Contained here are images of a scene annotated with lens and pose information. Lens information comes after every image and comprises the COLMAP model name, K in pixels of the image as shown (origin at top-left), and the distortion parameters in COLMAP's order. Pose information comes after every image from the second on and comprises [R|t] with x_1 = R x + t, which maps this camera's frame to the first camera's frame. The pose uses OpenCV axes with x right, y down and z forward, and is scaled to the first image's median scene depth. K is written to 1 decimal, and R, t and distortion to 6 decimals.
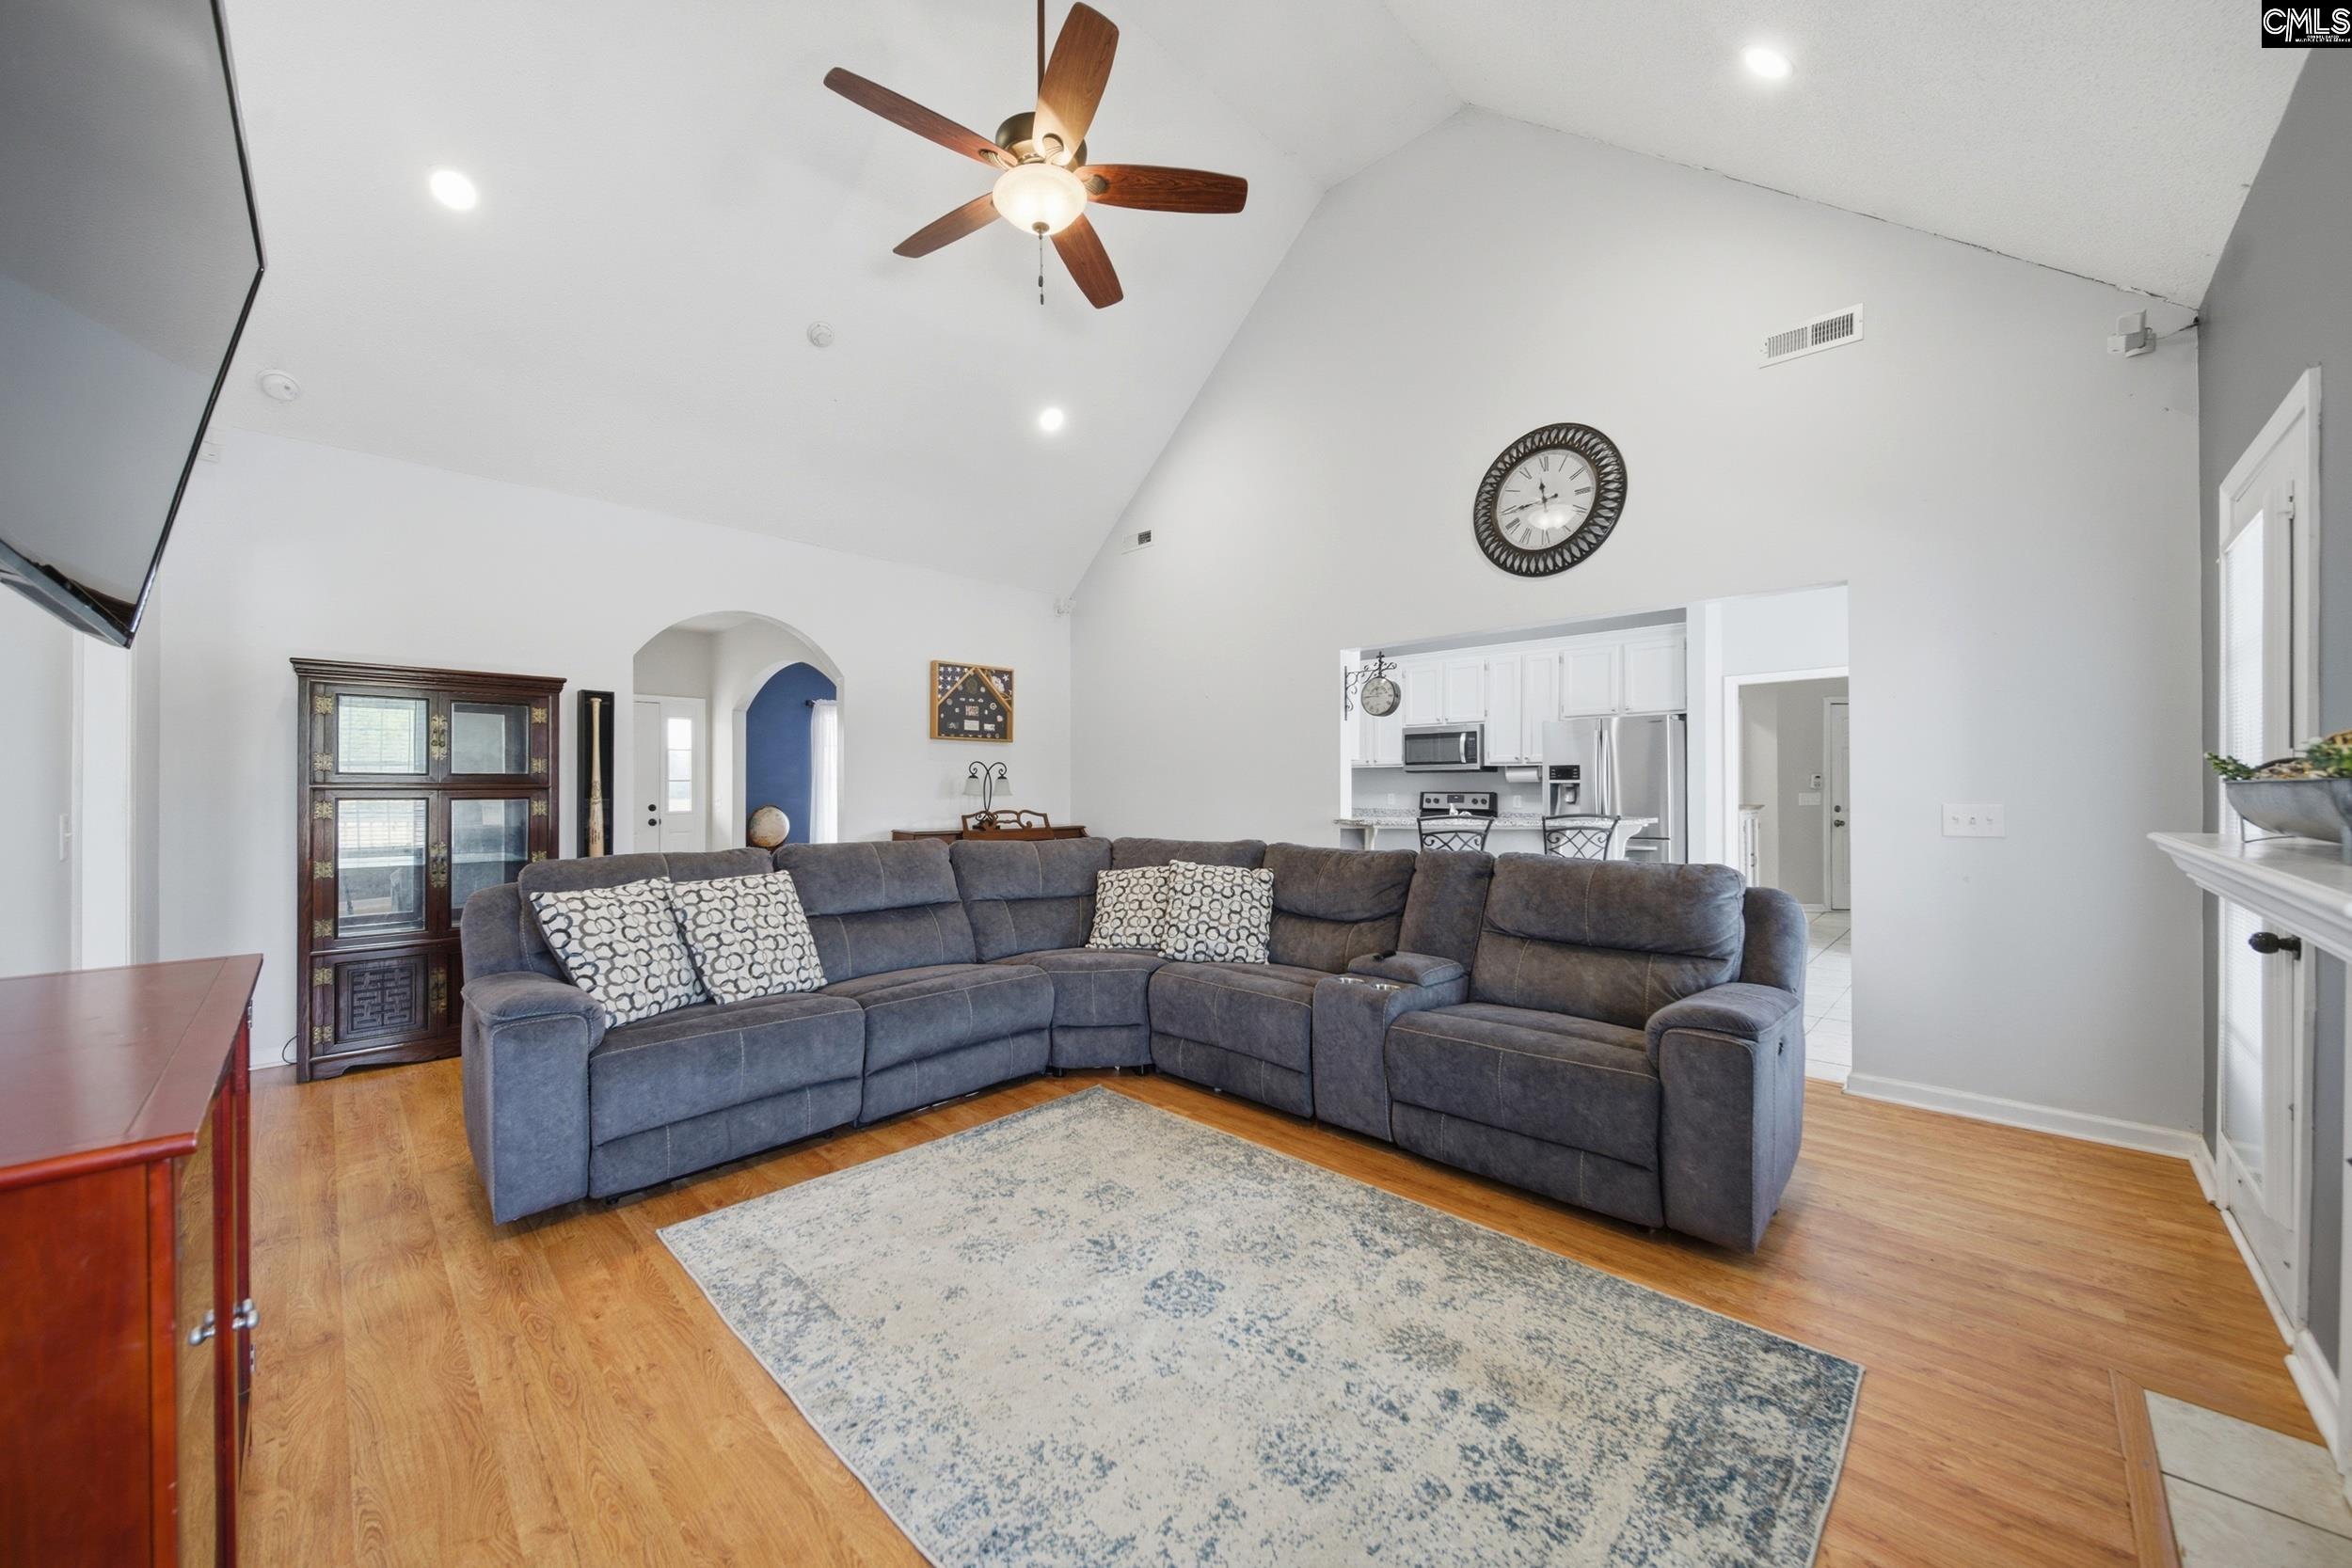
lens RADIAL K [[833.0, 0, 1182.0], [0, 833.0, 781.3], [0, 0, 1]] dist [-0.001489, -0.000157]
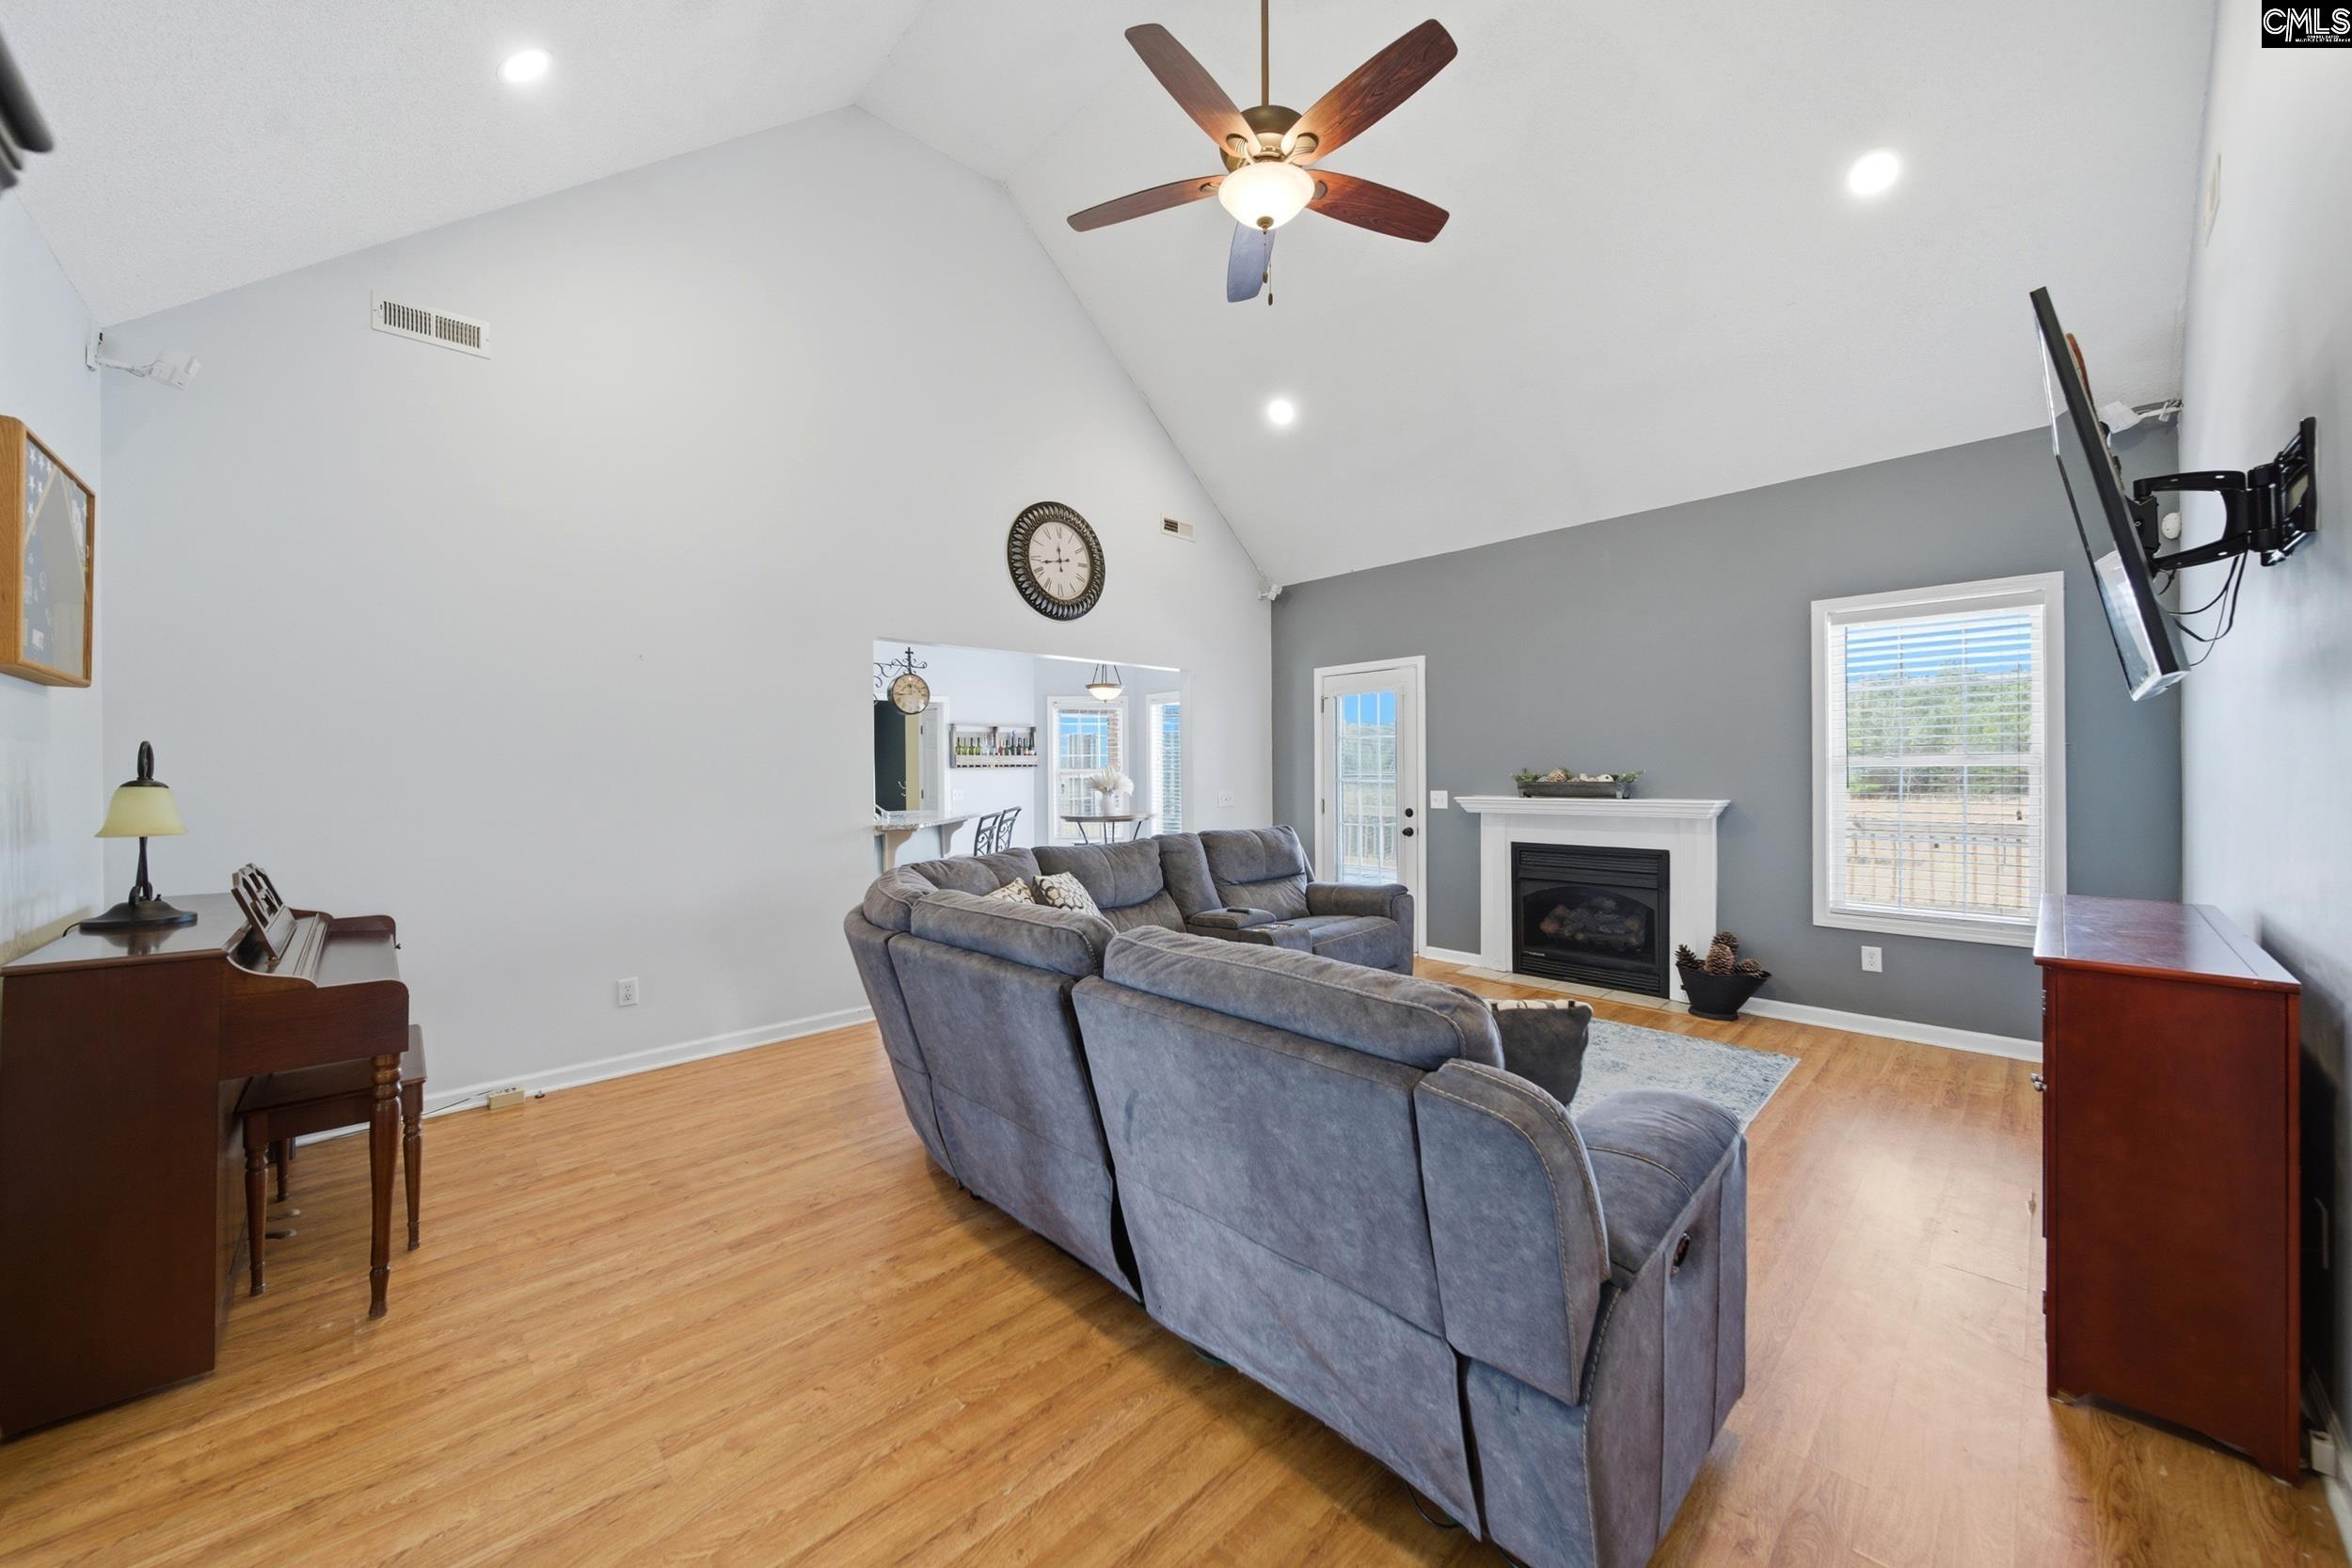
lens RADIAL K [[833.0, 0, 1182.0], [0, 833.0, 781.3], [0, 0, 1]] dist [-0.001489, -0.000157]
pose [[0.019643, -0.011407, 0.999742, -0.695085], [-0.000519, 0.999935, 0.011420, -0.013132], [-0.999807, -0.000743, 0.019636, 0.654946]]
